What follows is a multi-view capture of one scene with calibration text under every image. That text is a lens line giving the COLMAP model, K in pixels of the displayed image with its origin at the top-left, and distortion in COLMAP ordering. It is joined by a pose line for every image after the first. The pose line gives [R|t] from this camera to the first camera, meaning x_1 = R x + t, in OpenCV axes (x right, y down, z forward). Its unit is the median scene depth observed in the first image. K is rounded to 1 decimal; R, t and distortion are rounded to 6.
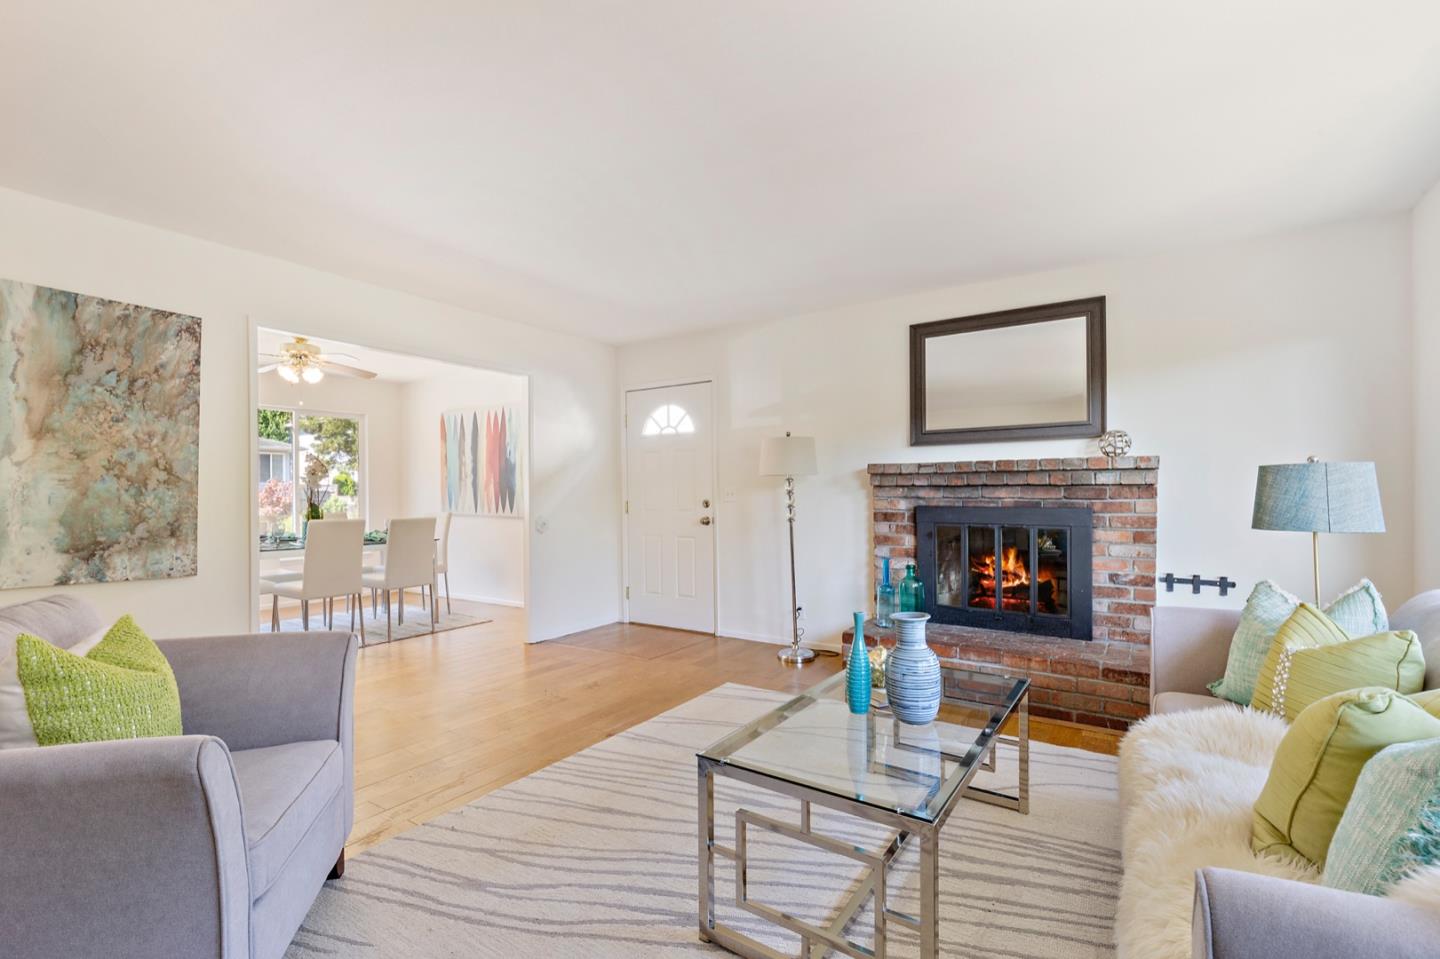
lens RADIAL K [[647.2, 0, 716.8], [0, 647.2, 494.2], [0, 0, 1]] dist [0.003692, -0.001108]
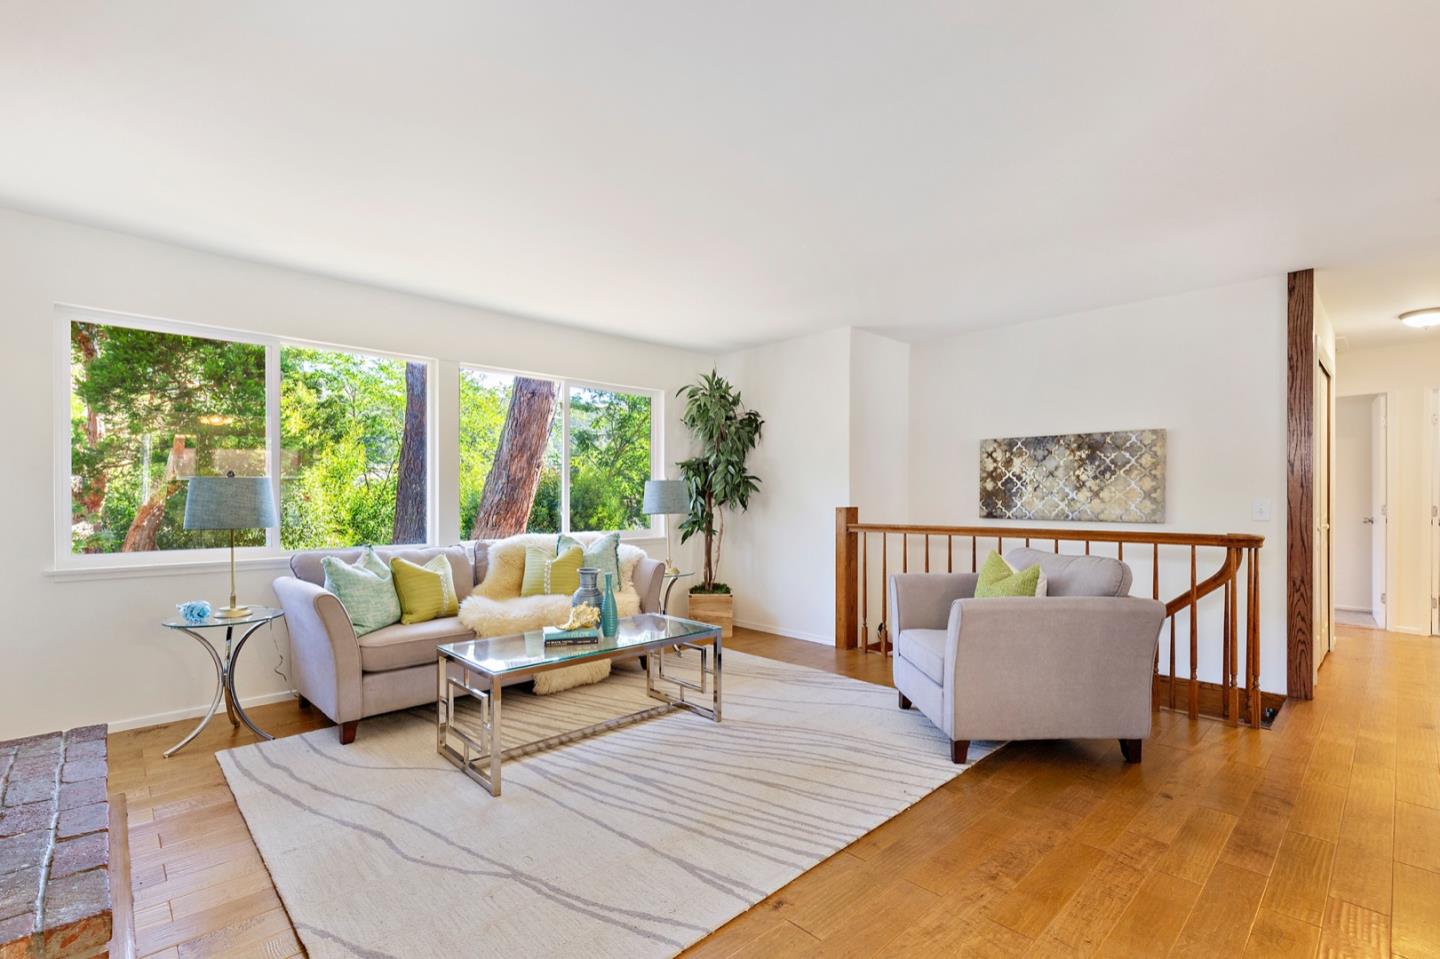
lens RADIAL K [[647.2, 0, 723.5], [0, 647.2, 496.4], [0, 0, 1]] dist [0.003692, -0.001108]
pose [[-0.976859, 0.005785, 0.213804, -0.208315], [0.007092, 0.999961, 0.005346, -0.005796], [-0.213765, 0.006739, -0.976862, 1.333249]]
